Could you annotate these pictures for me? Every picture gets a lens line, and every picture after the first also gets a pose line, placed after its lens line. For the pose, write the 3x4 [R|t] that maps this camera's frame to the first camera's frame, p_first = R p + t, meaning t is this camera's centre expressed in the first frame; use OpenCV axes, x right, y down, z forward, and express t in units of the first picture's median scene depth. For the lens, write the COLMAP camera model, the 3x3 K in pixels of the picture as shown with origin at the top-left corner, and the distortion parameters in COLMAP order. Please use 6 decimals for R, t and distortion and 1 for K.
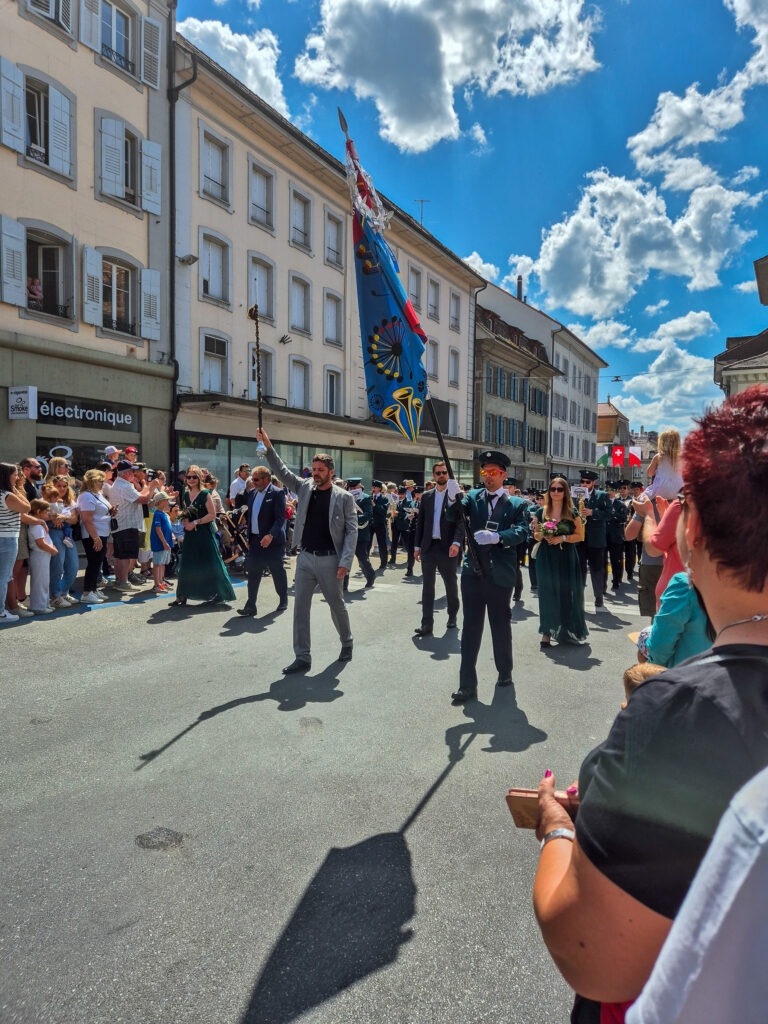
lens RADIAL K [[985.6, 0, 498.6], [0, 985.6, 532.2], [0, 0, 1]] dist [0.071600, 0.000000]
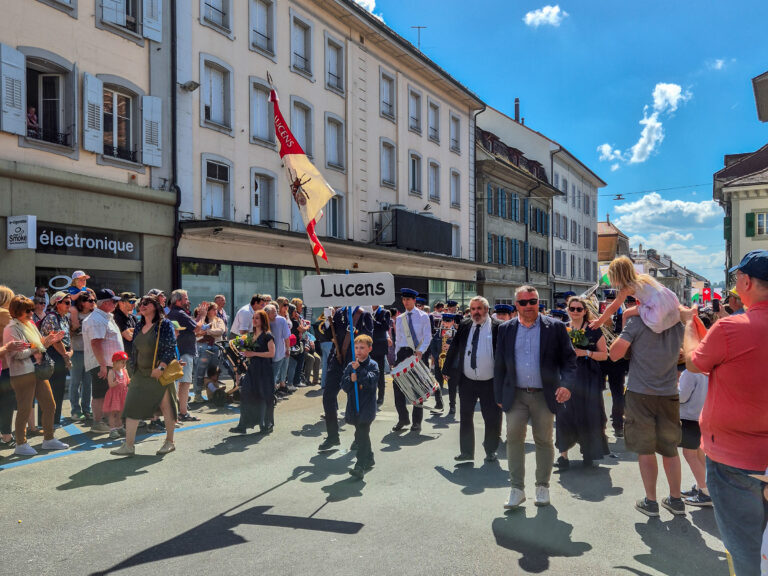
lens RADIAL K [[739.2, 0, 398.4], [0, 739.2, 296.4], [0, 0, 1]] dist [0.071600, 0.000000]
pose [[0.999801, -0.019364, 0.004705, -0.110464], [0.019579, 0.998503, -0.051077, -0.021969], [-0.003709, 0.051159, 0.998684, 0.265387]]
